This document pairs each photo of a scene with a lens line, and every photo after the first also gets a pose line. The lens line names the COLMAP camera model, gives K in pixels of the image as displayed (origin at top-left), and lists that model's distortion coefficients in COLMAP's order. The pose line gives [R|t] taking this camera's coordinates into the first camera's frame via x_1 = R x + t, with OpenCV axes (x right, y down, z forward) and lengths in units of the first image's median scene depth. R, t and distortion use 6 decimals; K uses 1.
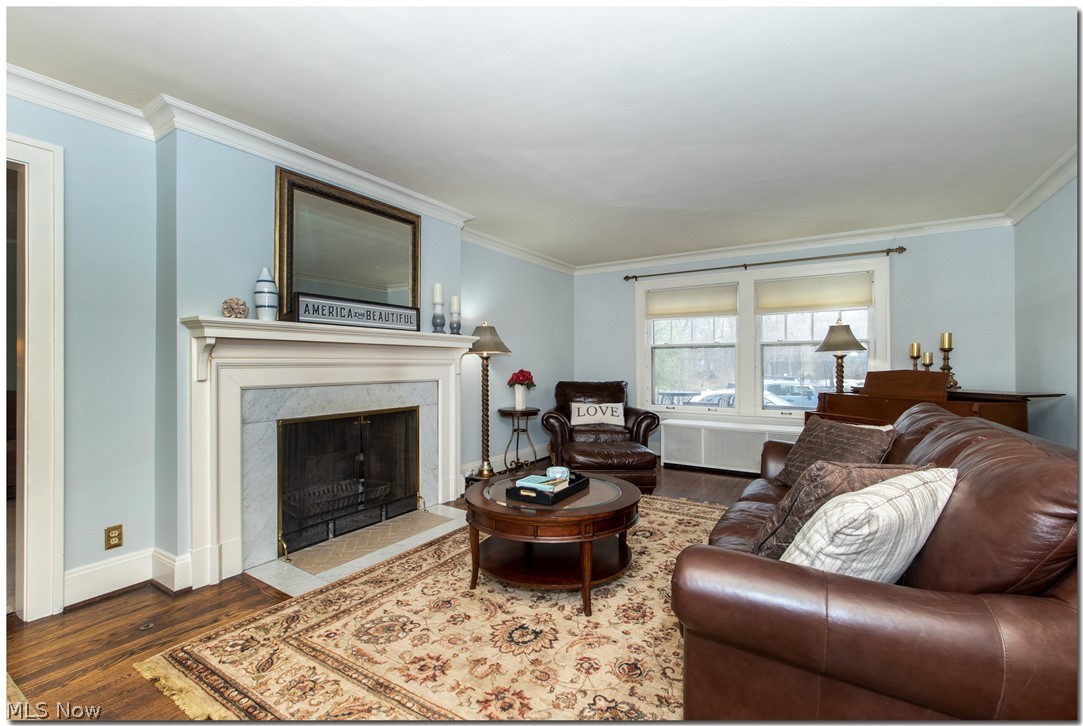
lens RADIAL K [[485.4, 0, 535.6], [0, 485.4, 362.6], [0, 0, 1]] dist [0.000224, 0.000851]
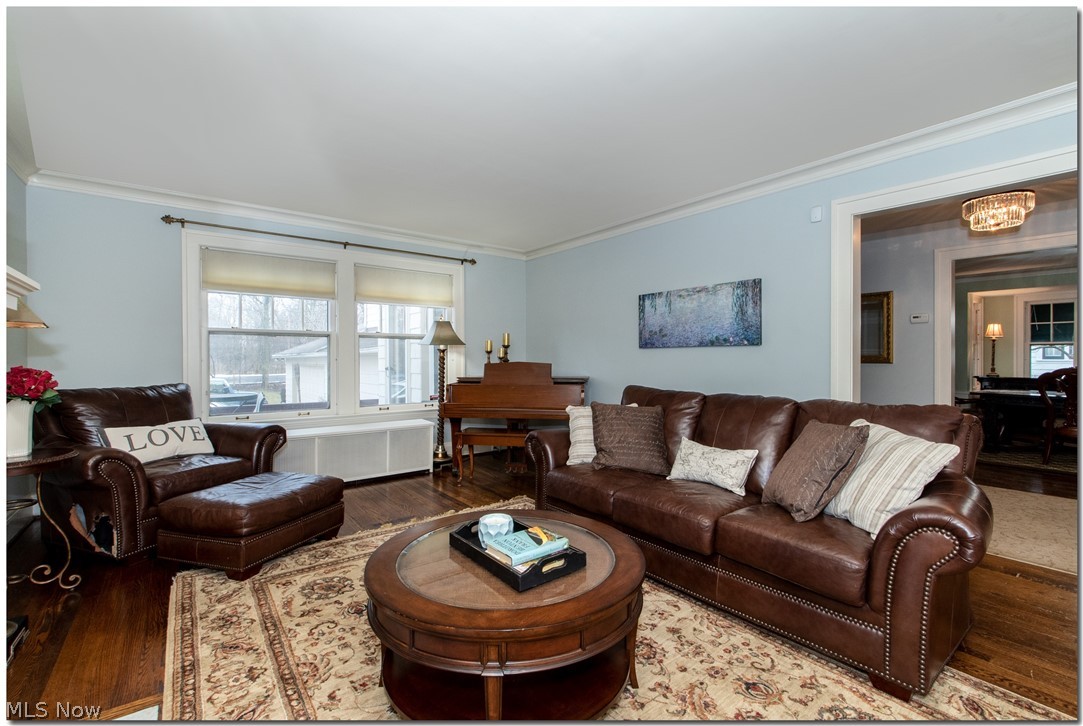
lens RADIAL K [[485.4, 0, 551.3], [0, 485.4, 362.3], [0, 0, 1]] dist [0.000224, 0.000851]
pose [[0.331861, -0.006477, 0.943306, -0.302608], [-0.004920, 0.999951, 0.008597, 0.003767], [-0.943316, -0.007494, 0.331813, 0.408400]]
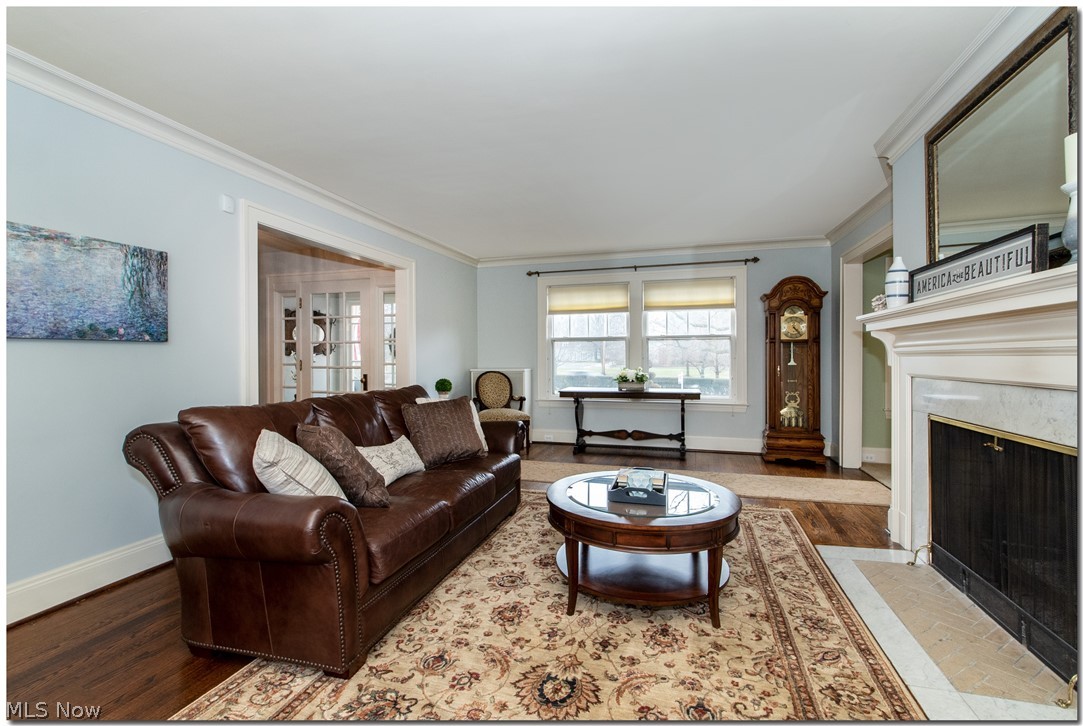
lens RADIAL K [[485.4, 0, 538.3], [0, 485.4, 358.5], [0, 0, 1]] dist [0.000224, 0.000851]
pose [[-0.963084, 0.006488, -0.269124, 0.258085], [0.006568, 0.999978, 0.000604, 0.003266], [0.269122, -0.001186, -0.963105, 1.014722]]
